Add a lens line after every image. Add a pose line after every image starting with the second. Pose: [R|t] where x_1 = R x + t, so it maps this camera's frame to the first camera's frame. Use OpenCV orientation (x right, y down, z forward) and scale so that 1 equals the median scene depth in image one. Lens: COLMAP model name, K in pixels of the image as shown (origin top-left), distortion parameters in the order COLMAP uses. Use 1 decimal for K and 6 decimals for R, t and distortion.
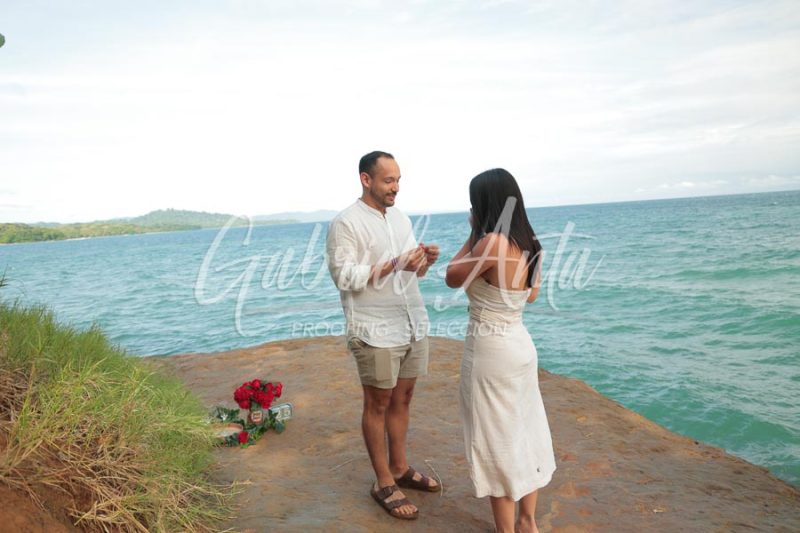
lens RADIAL K [[589.3, 0, 417.1], [0, 589.3, 265.6], [0, 0, 1]] dist [-0.000691, -0.000335]
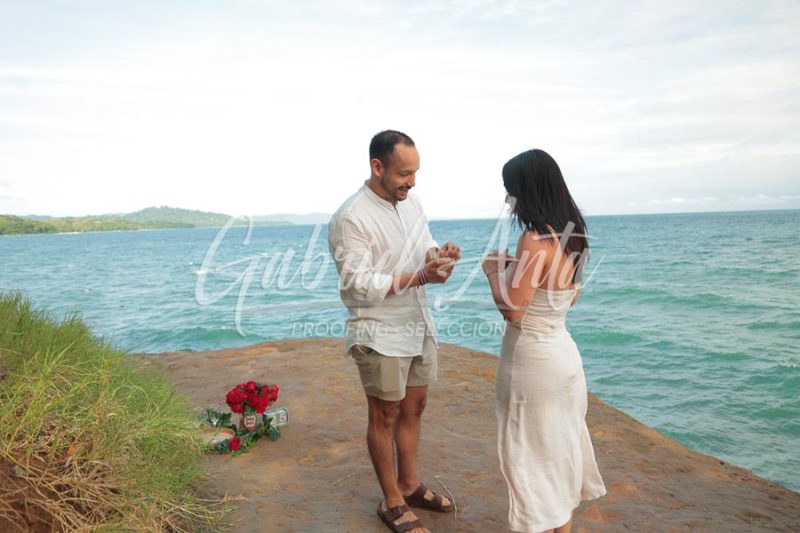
lens RADIAL K [[576.3, 0, 414.3], [0, 576.3, 264.0], [0, 0, 1]] dist [-0.003491, -0.001154]
pose [[0.999328, 0.032697, 0.016564, -0.040863], [-0.032428, 0.999342, -0.016248, 0.017165], [-0.017084, 0.015700, 0.999731, 0.096992]]
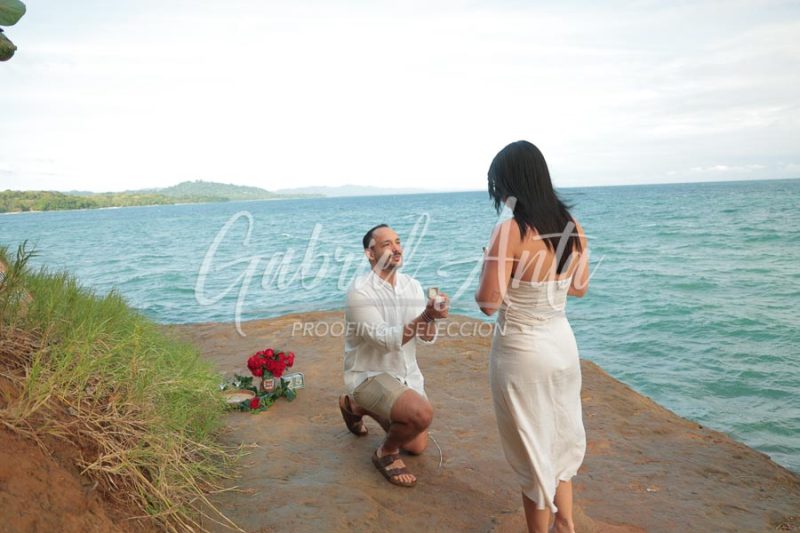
lens RADIAL K [[589.4, 0, 418.6], [0, 589.4, 268.9], [0, 0, 1]] dist [0.005086, -0.004918]
pose [[0.998654, 0.029635, -0.042575, 0.030791], [-0.027735, 0.998622, 0.044542, -0.000079], [0.043836, -0.043301, 0.998100, -0.015556]]
